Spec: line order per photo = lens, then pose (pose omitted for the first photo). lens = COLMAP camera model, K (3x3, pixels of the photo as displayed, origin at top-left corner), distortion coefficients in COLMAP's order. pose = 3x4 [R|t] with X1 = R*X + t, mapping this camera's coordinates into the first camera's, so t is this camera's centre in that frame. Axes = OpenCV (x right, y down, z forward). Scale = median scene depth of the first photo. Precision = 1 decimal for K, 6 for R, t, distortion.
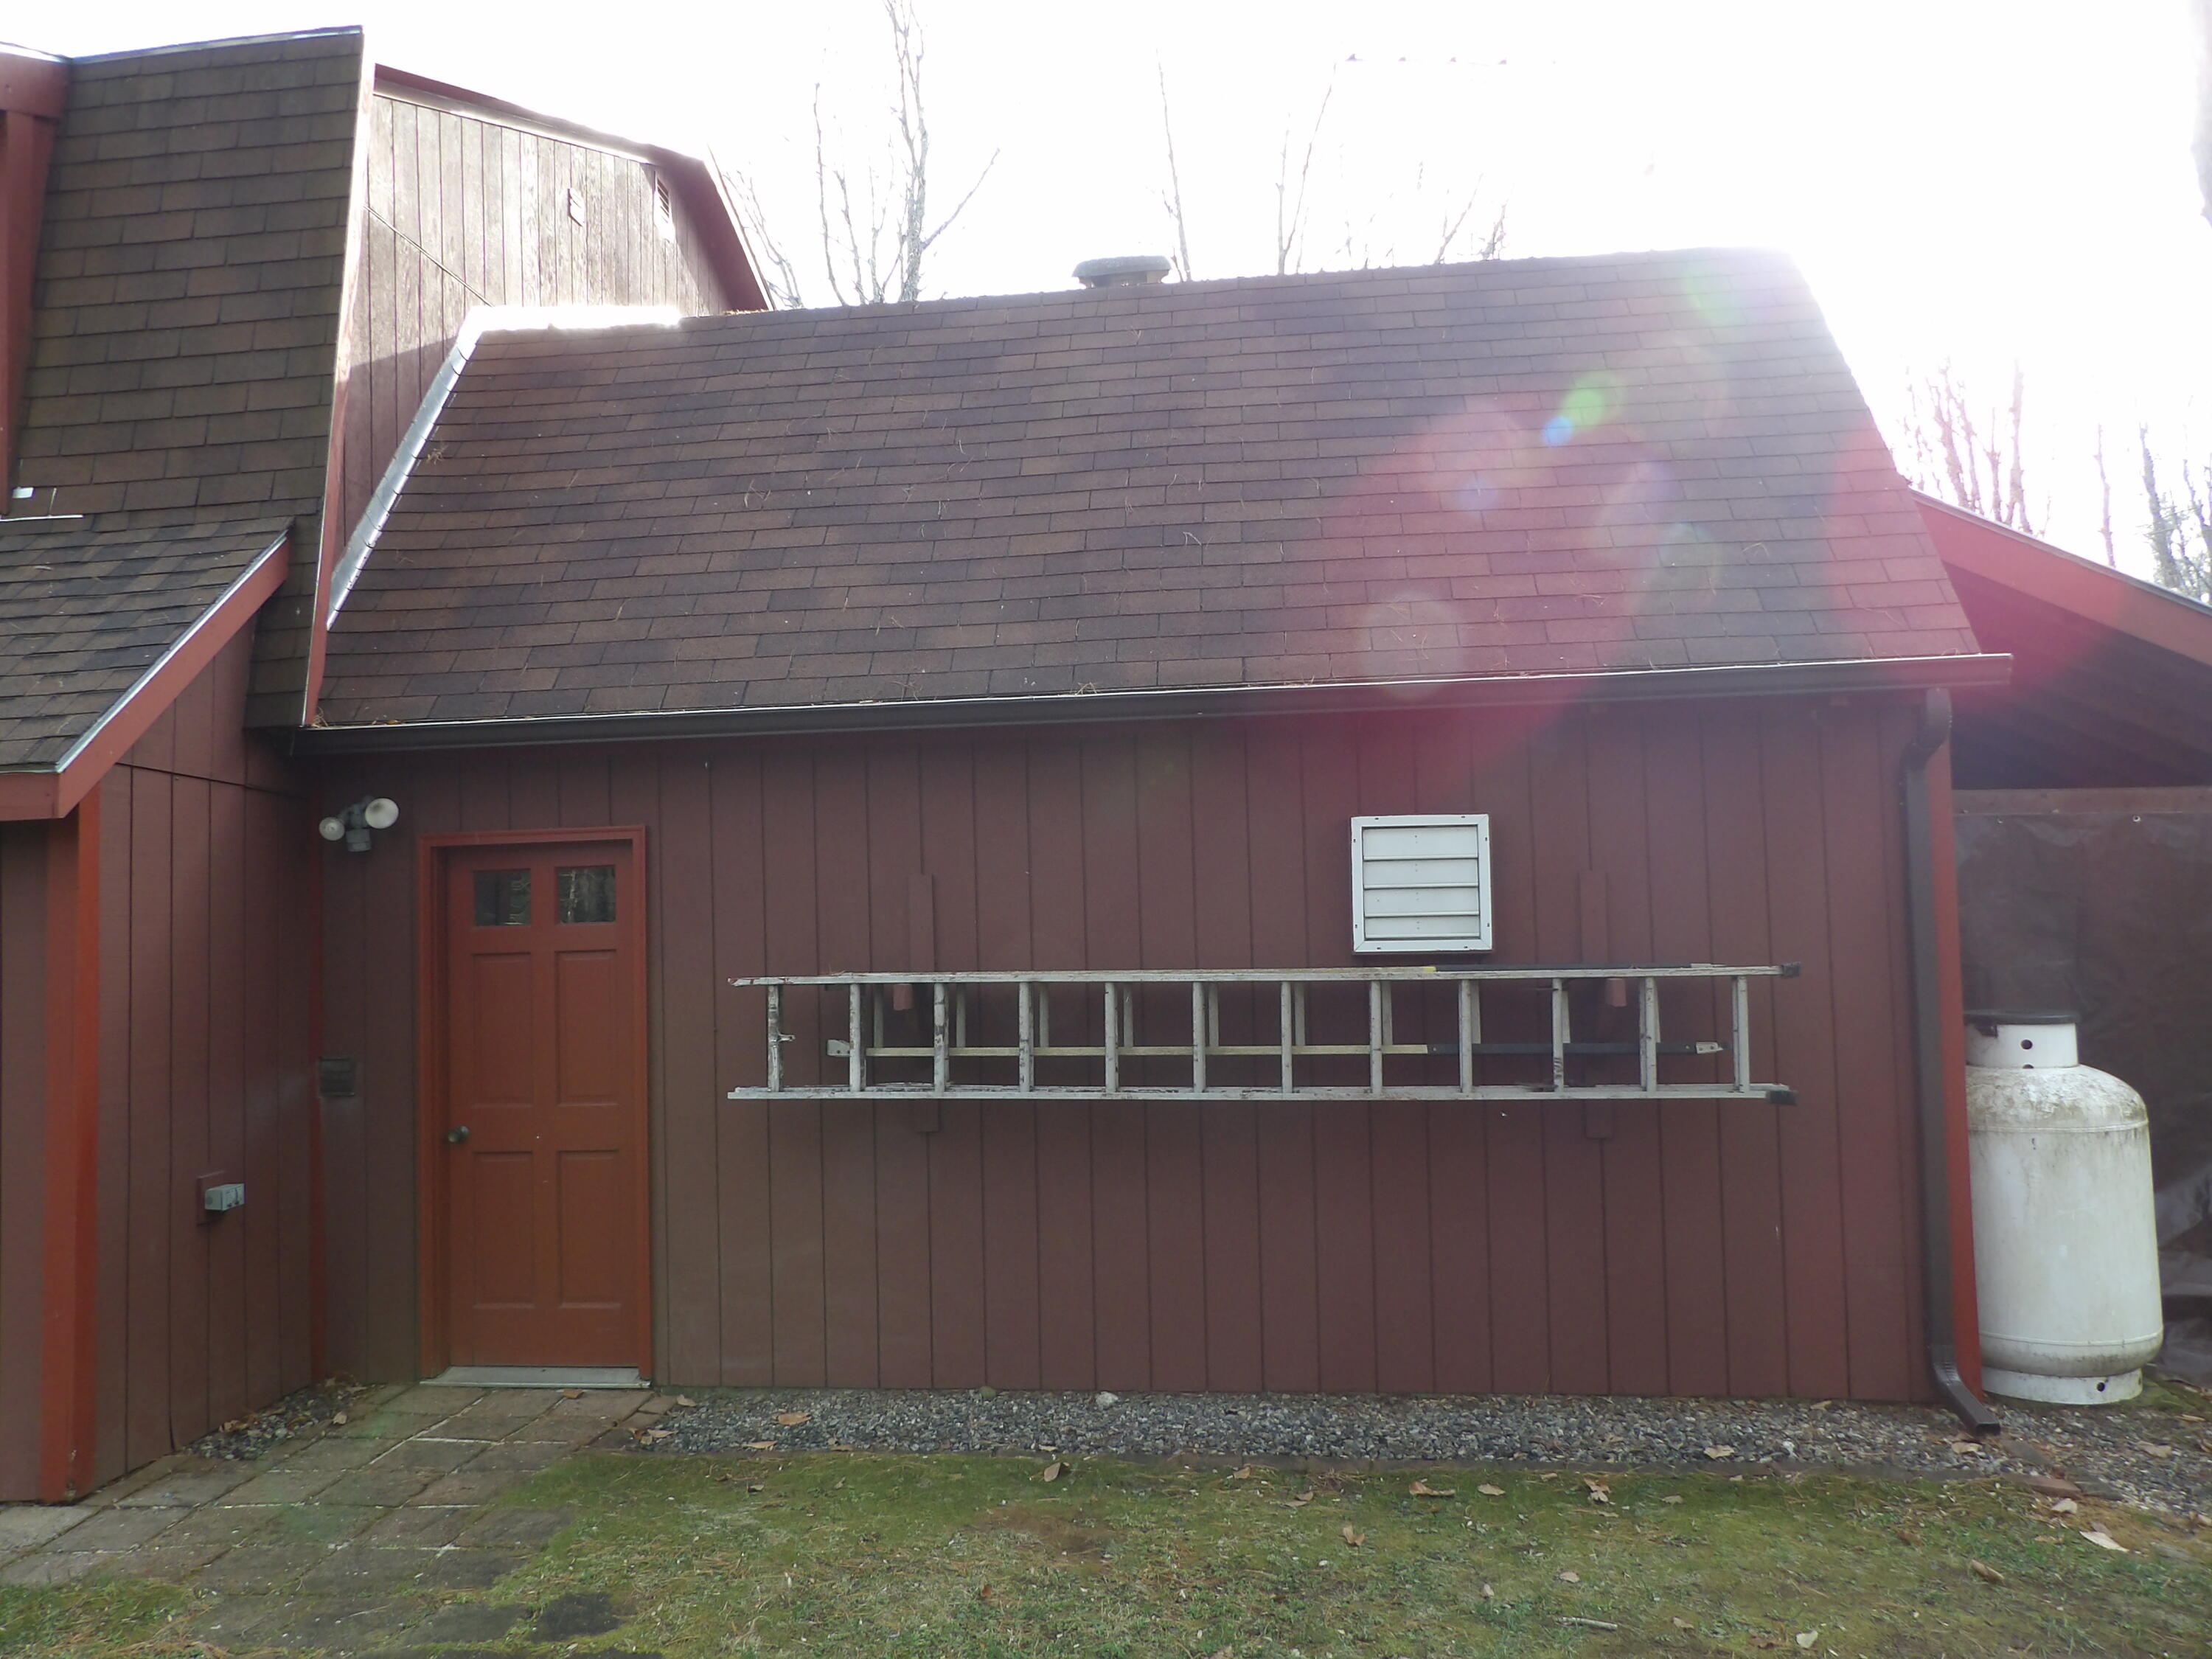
lens RADIAL K [[1565.2, 0, 1108.8], [0, 1565.2, 832.1], [0, 0, 1]] dist [0.037191, 0.007141]
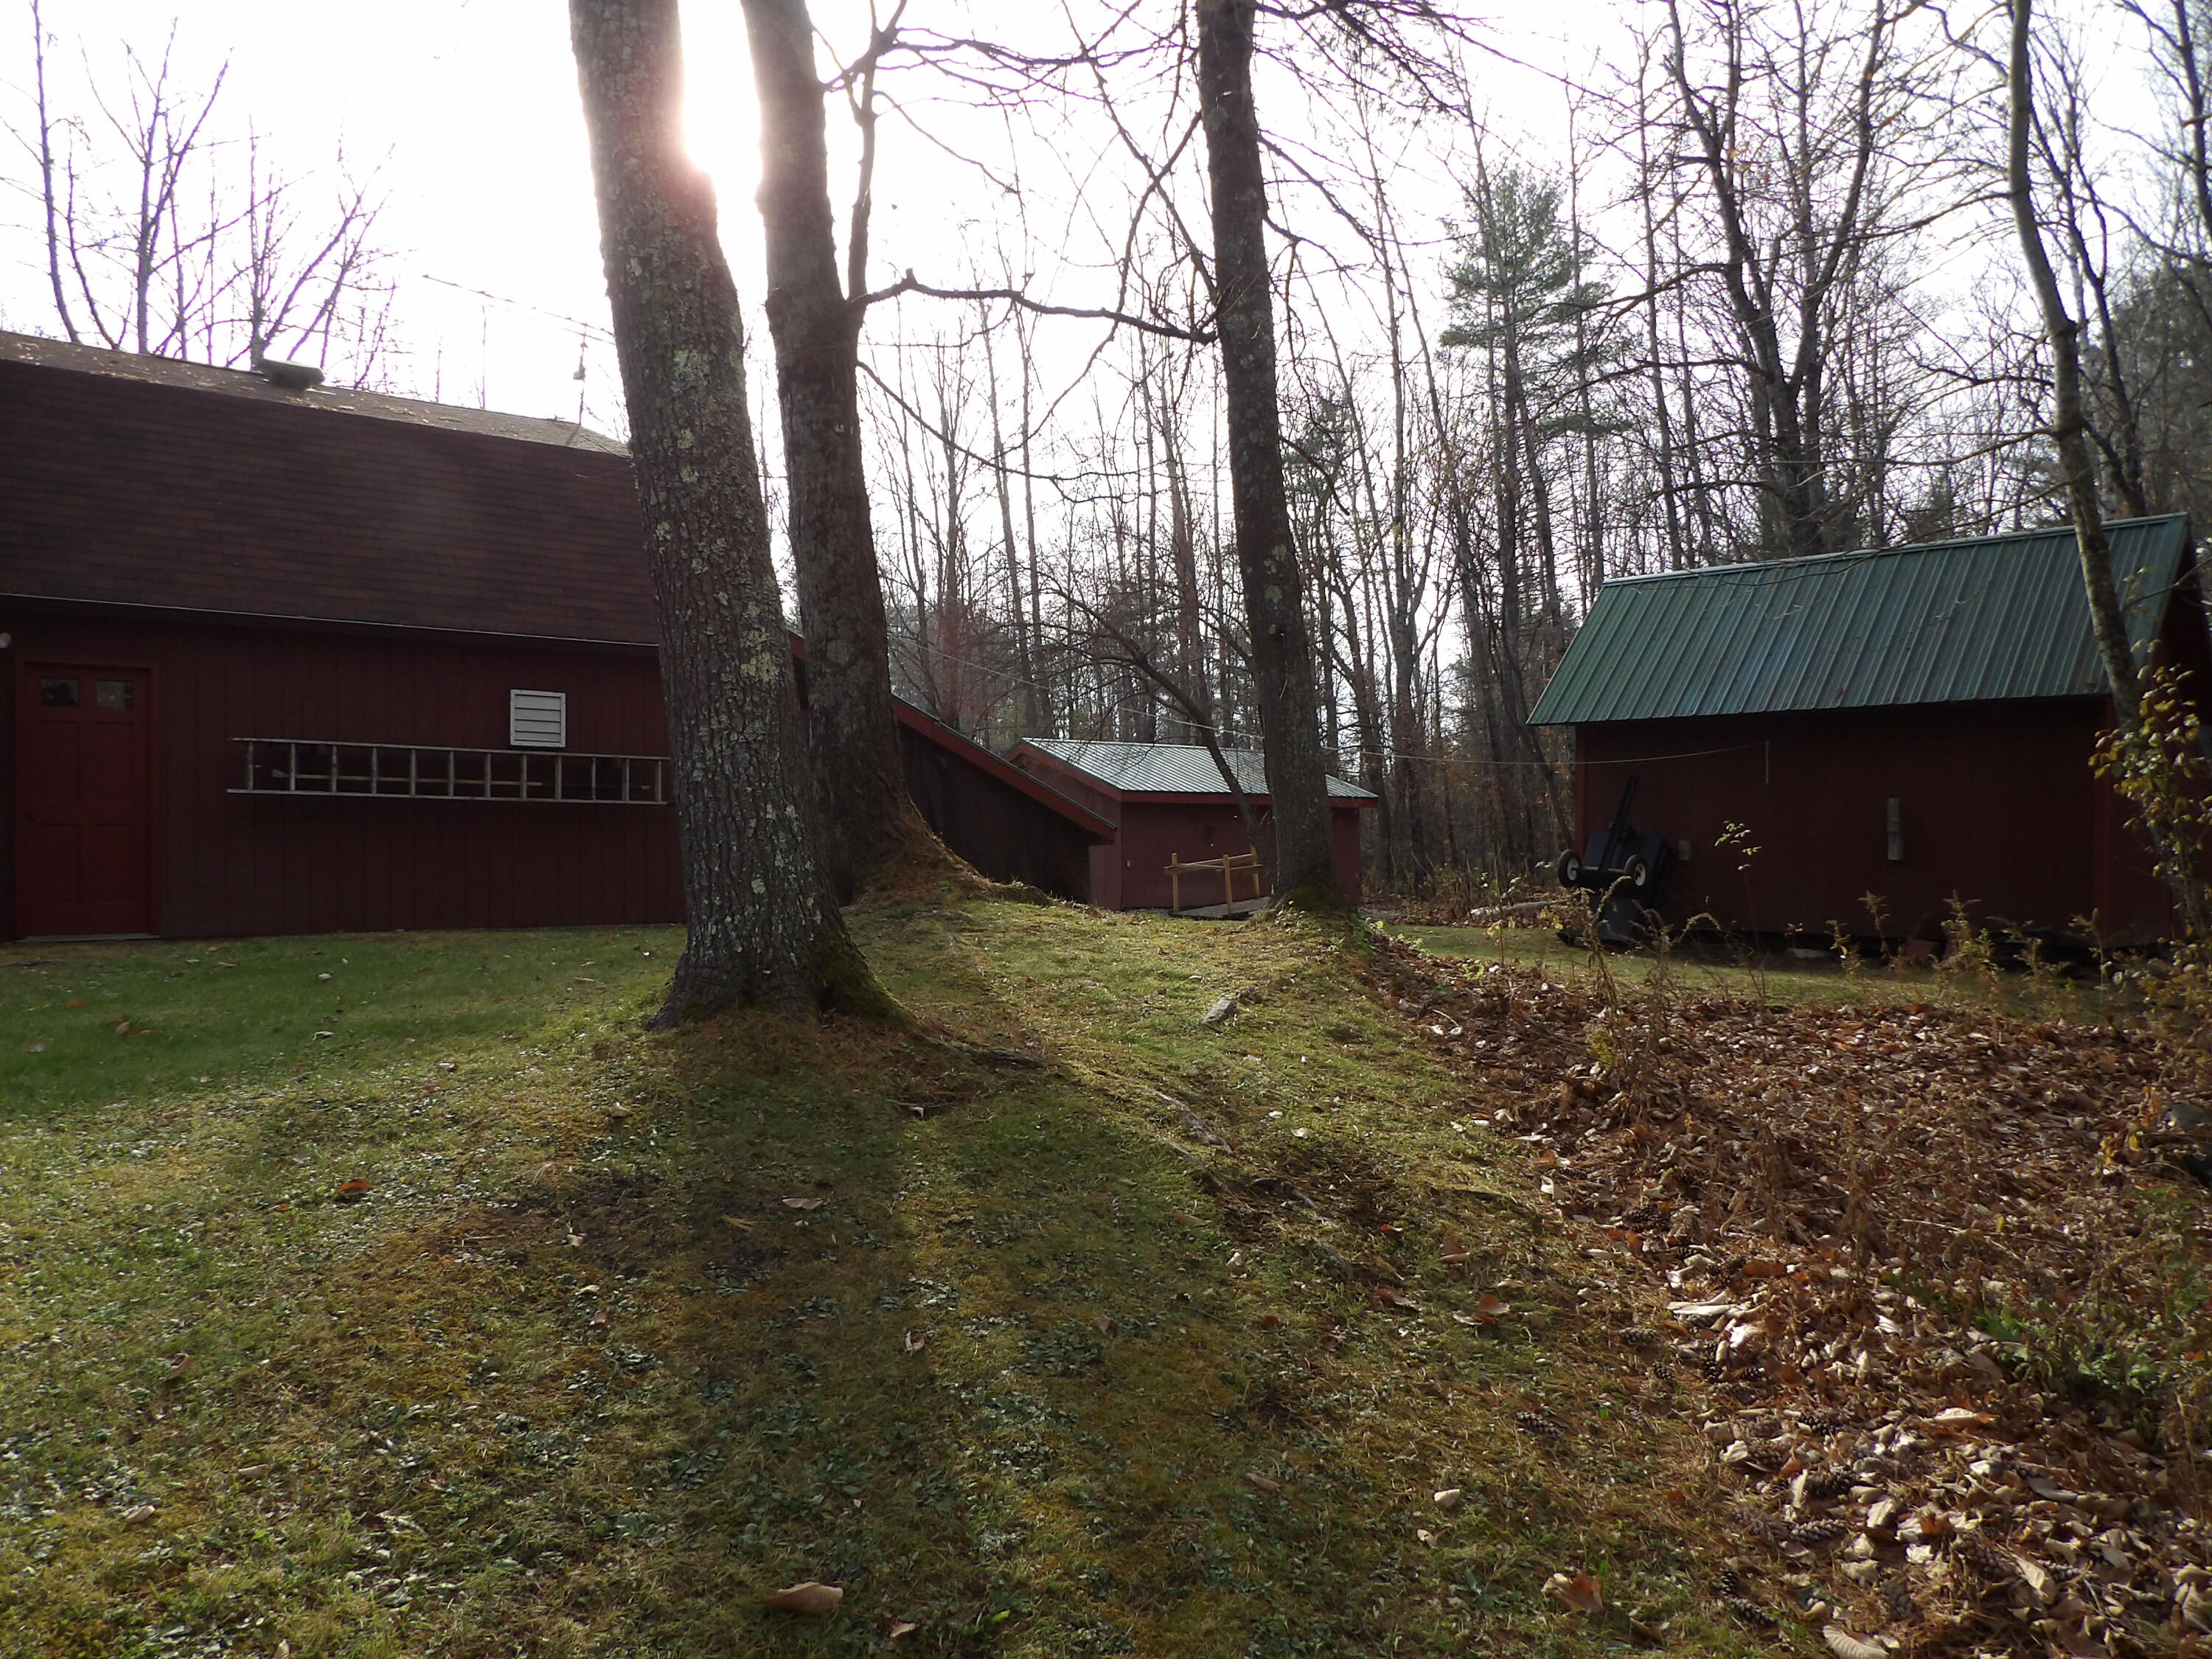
lens RADIAL K [[1565.2, 0, 1116.3], [0, 1565.2, 827.0], [0, 0, 1]] dist [0.037191, 0.007141]
pose [[0.669769, 0.025462, 0.742132, -1.033903], [-0.040629, 0.999171, 0.002386, 0.160787], [-0.741457, -0.031750, 0.670249, -1.356187]]
